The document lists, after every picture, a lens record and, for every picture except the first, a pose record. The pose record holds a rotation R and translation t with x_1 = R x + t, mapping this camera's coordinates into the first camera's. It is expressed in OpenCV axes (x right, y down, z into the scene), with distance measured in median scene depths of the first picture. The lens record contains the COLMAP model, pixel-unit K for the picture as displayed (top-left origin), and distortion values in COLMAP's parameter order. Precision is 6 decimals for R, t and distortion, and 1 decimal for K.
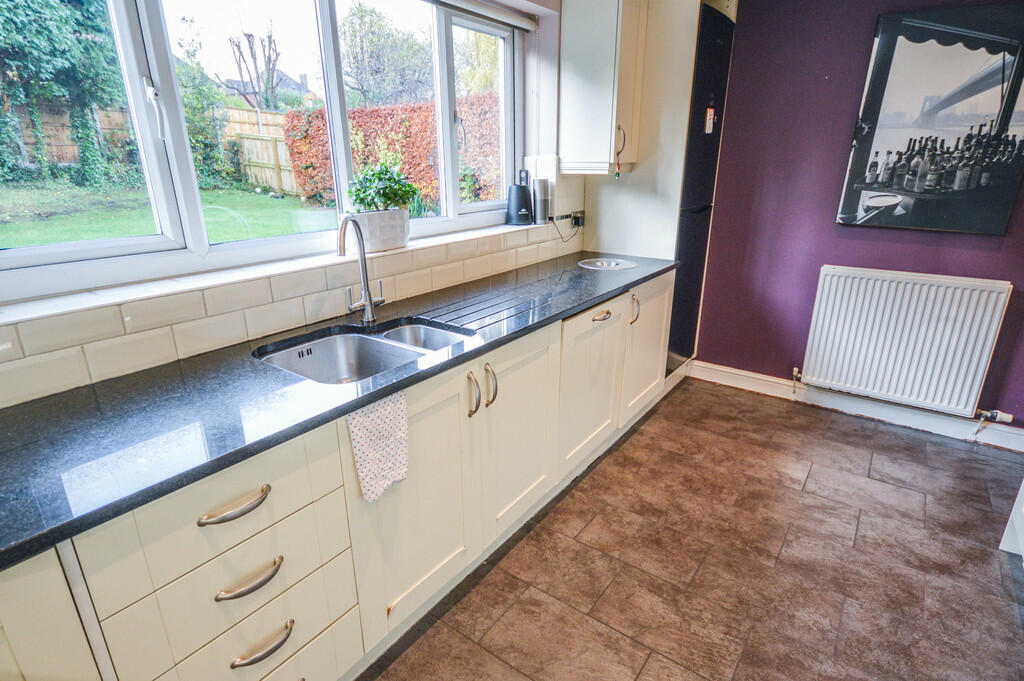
lens RADIAL K [[529.7, 0, 511.3], [0, 529.7, 339.7], [0, 0, 1]] dist [0.001605, -0.003130]
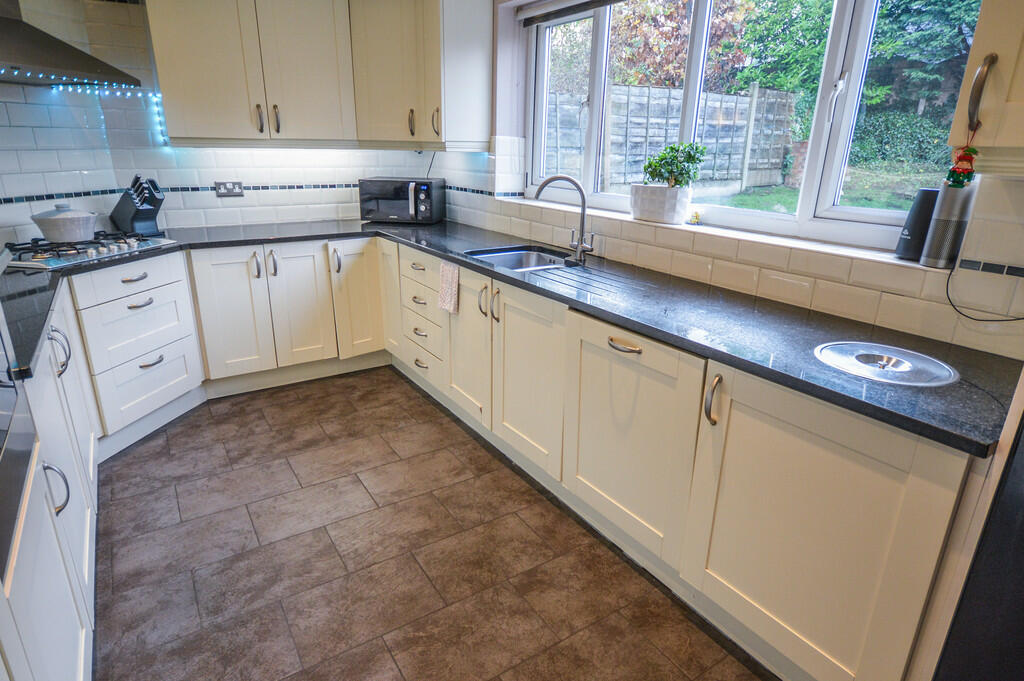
lens RADIAL K [[578.7, 0, 510.0], [0, 578.7, 342.1], [0, 0, 1]] dist [0.001283, 0.001263]
pose [[-0.353266, 0.298923, -0.886481, 1.032164], [-0.317832, 0.852867, 0.414246, -0.365965], [0.879878, 0.428091, -0.206282, 1.114256]]
